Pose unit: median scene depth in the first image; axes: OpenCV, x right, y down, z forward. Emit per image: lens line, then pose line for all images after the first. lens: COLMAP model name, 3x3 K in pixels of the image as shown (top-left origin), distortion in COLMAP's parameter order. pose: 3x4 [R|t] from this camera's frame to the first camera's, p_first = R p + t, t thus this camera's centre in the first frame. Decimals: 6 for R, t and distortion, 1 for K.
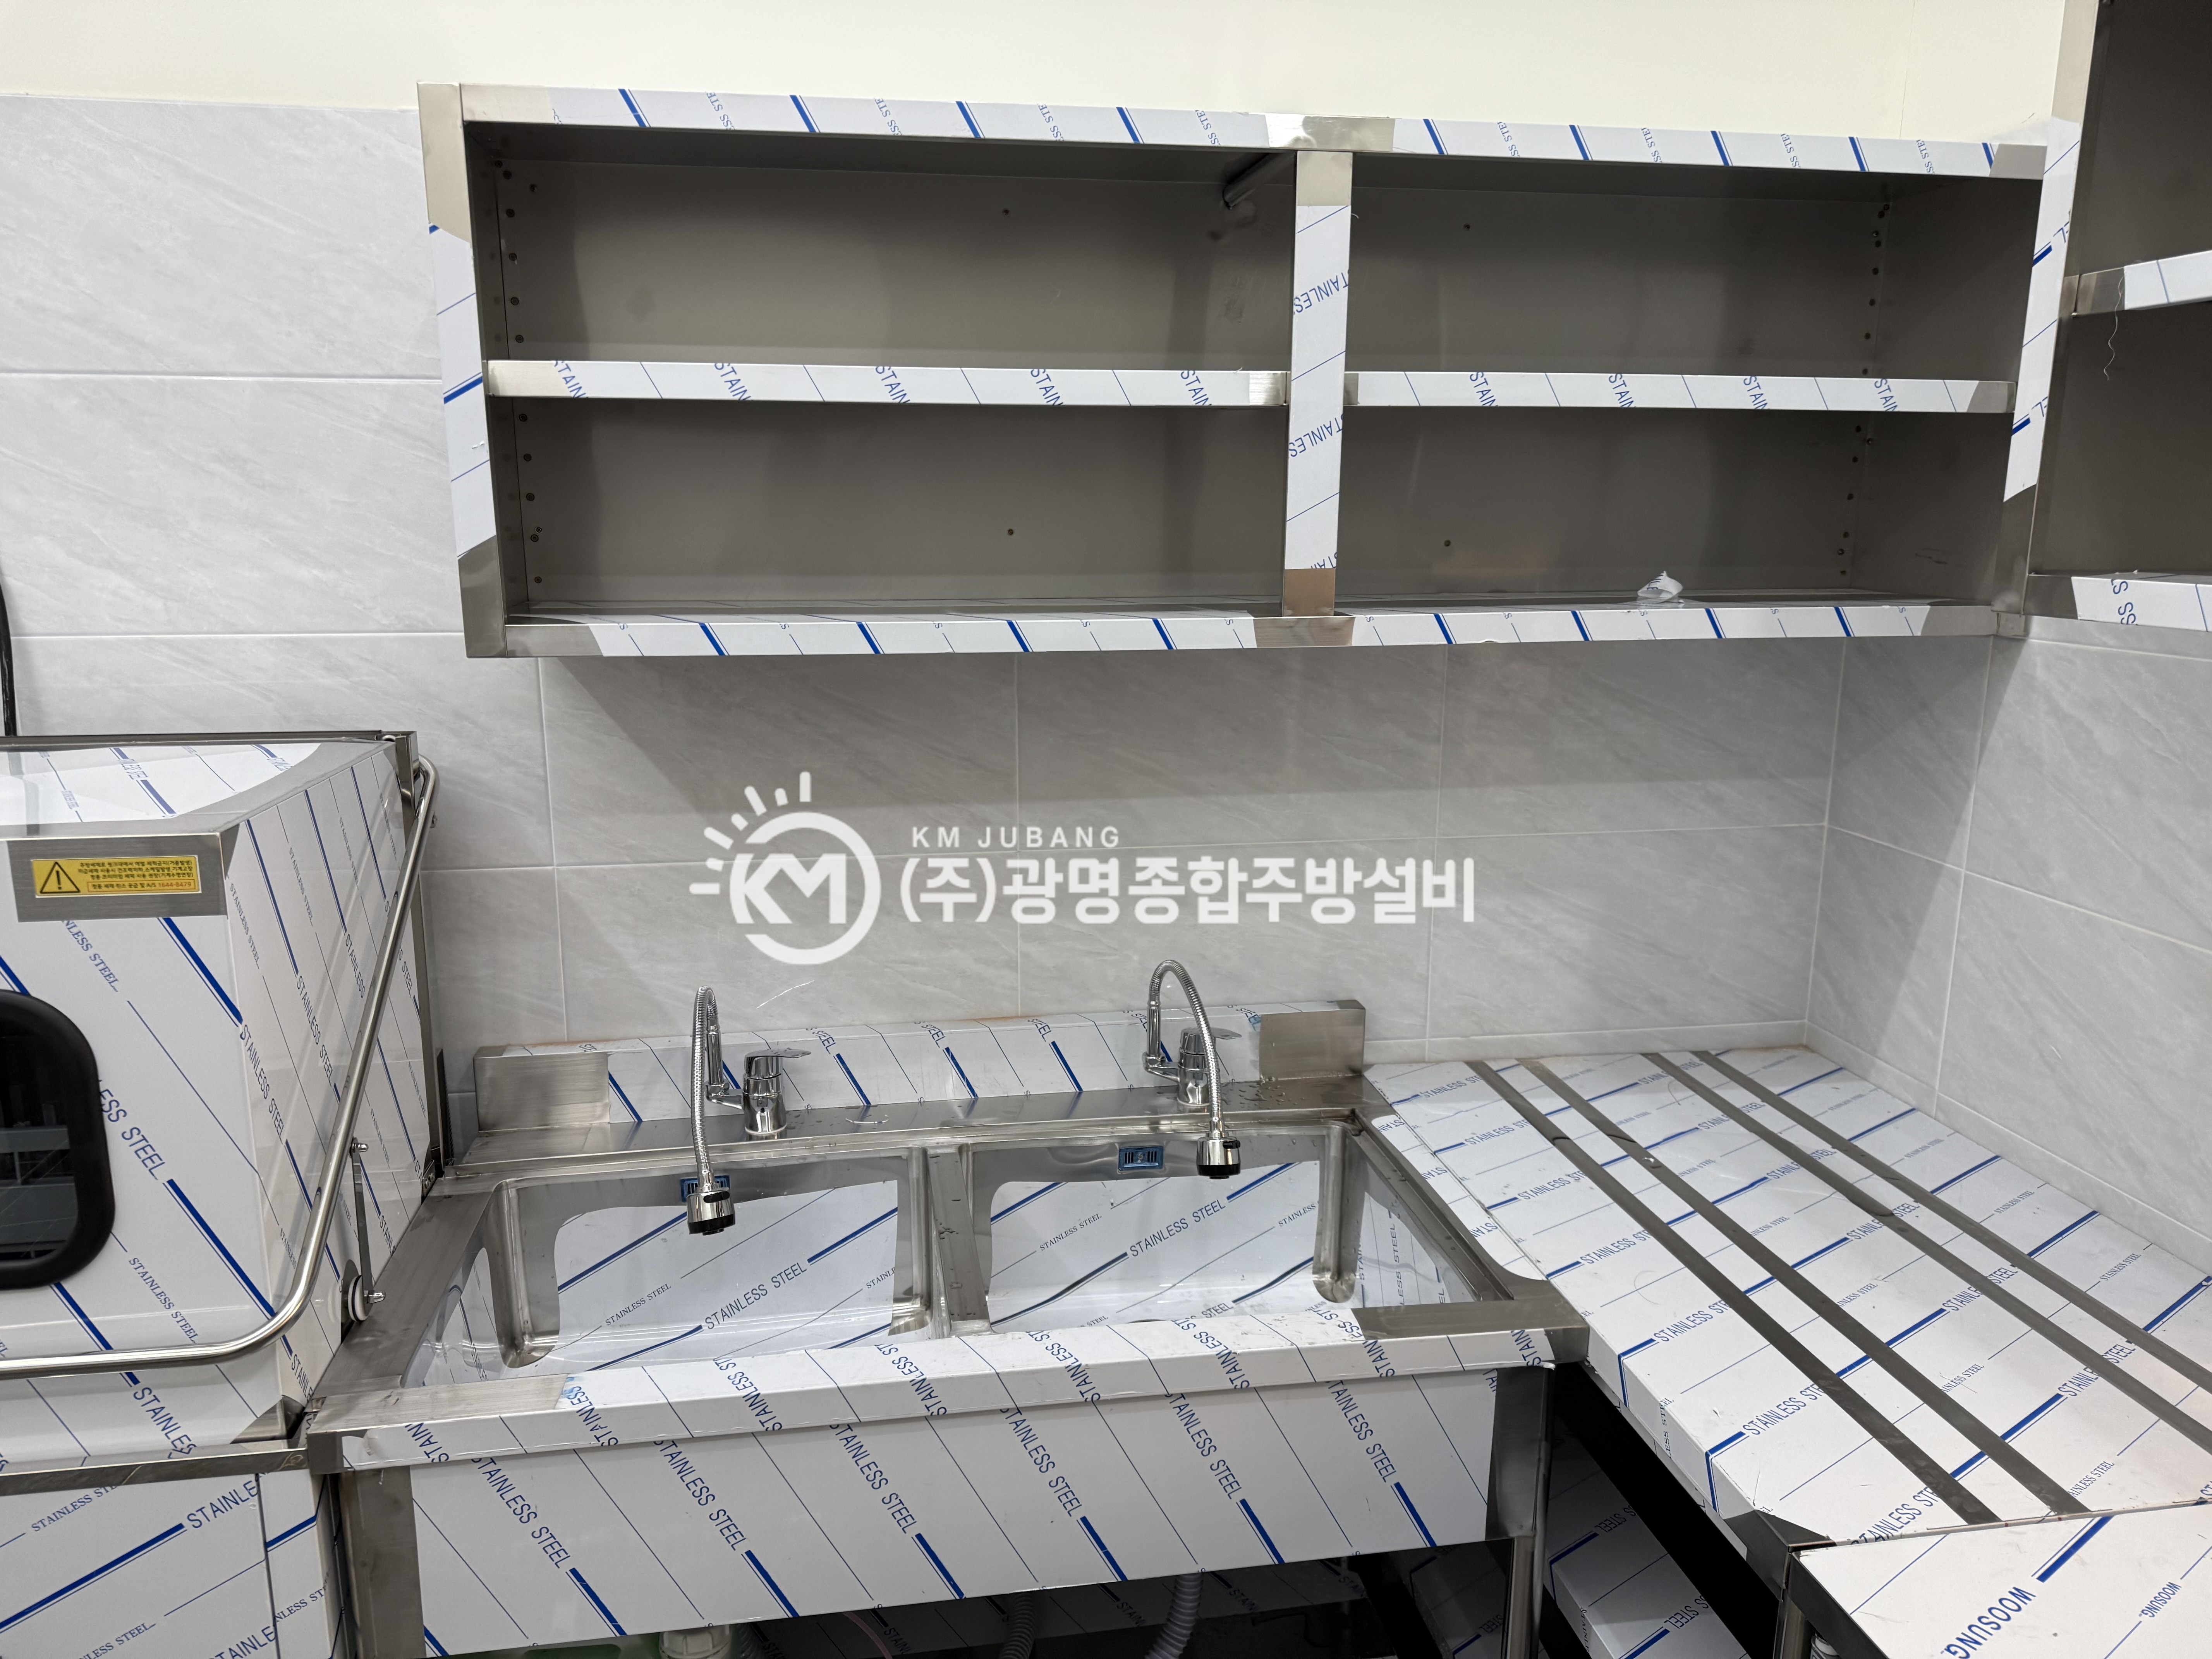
lens RADIAL K [[1562.6, 0, 1129.5], [0, 1562.6, 816.5], [0, 0, 1]] dist [0.069390, -0.080208]
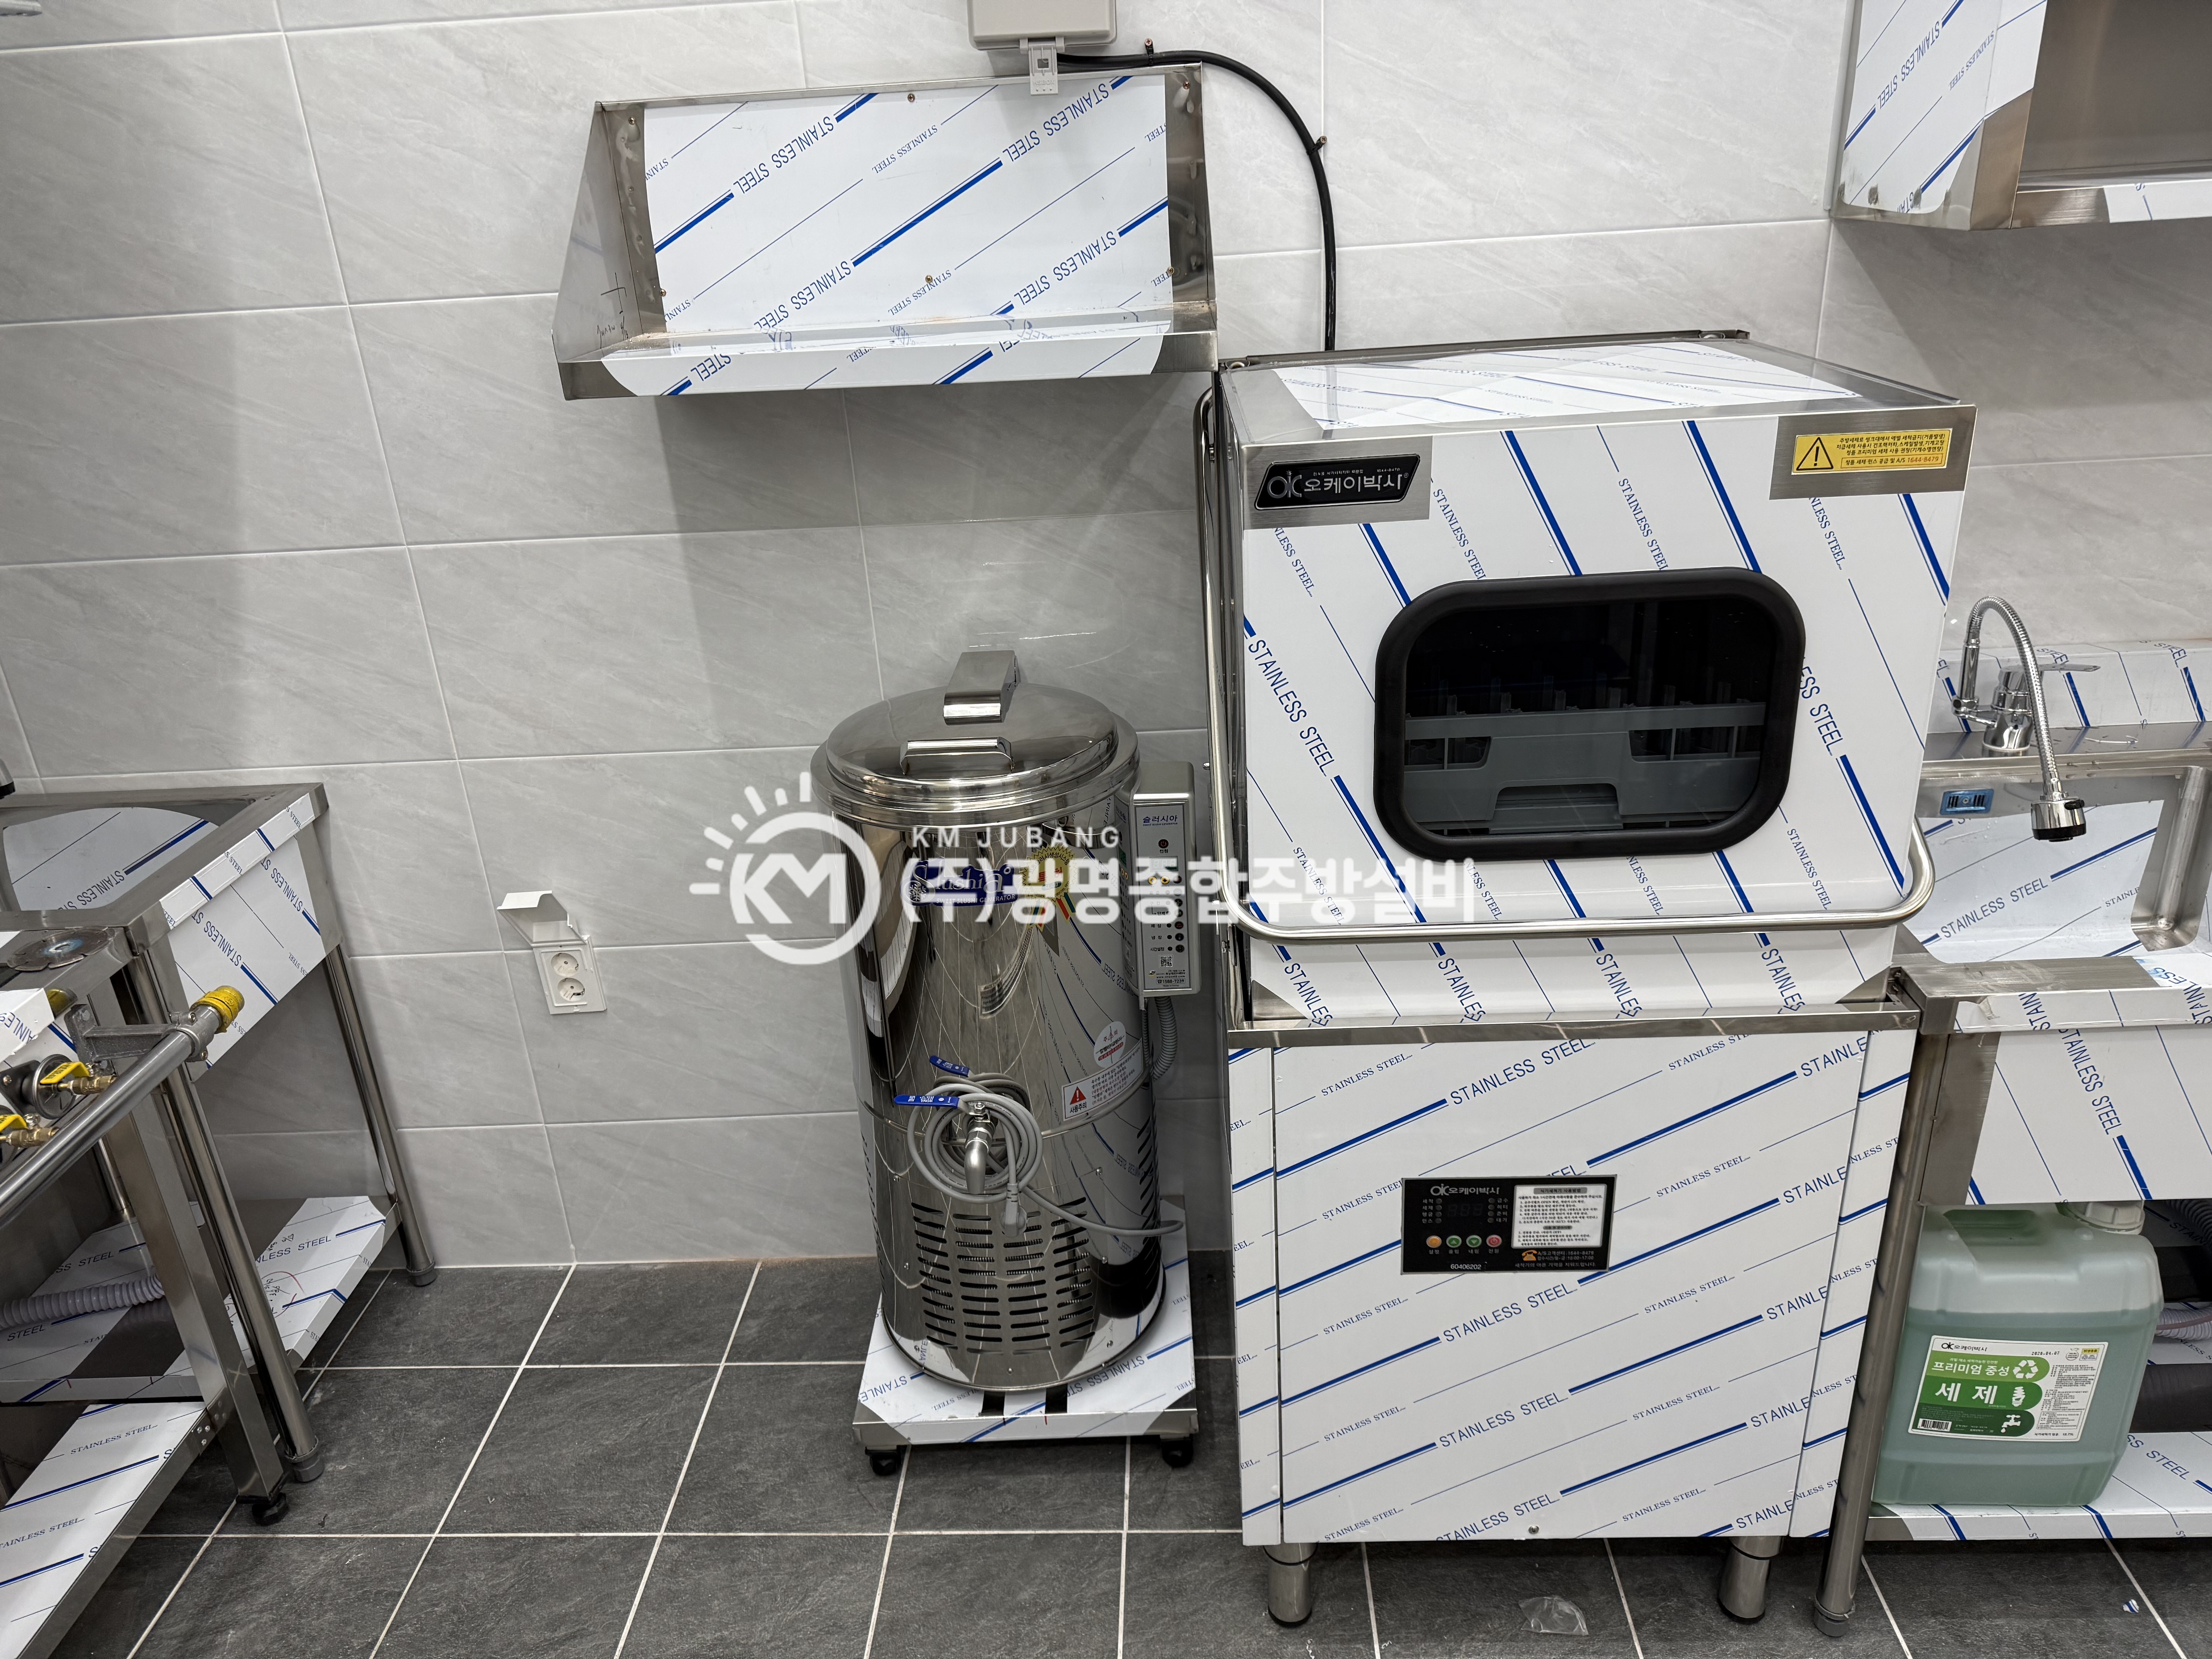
lens RADIAL K [[1562.6, 0, 1158.9], [0, 1562.6, 807.8], [0, 0, 1]] dist [0.069390, -0.080208]
pose [[0.978954, 0.027206, -0.202258, -0.552650], [0.013950, 0.979835, 0.199321, 0.033289], [0.203602, -0.197948, 0.958834, -0.060183]]
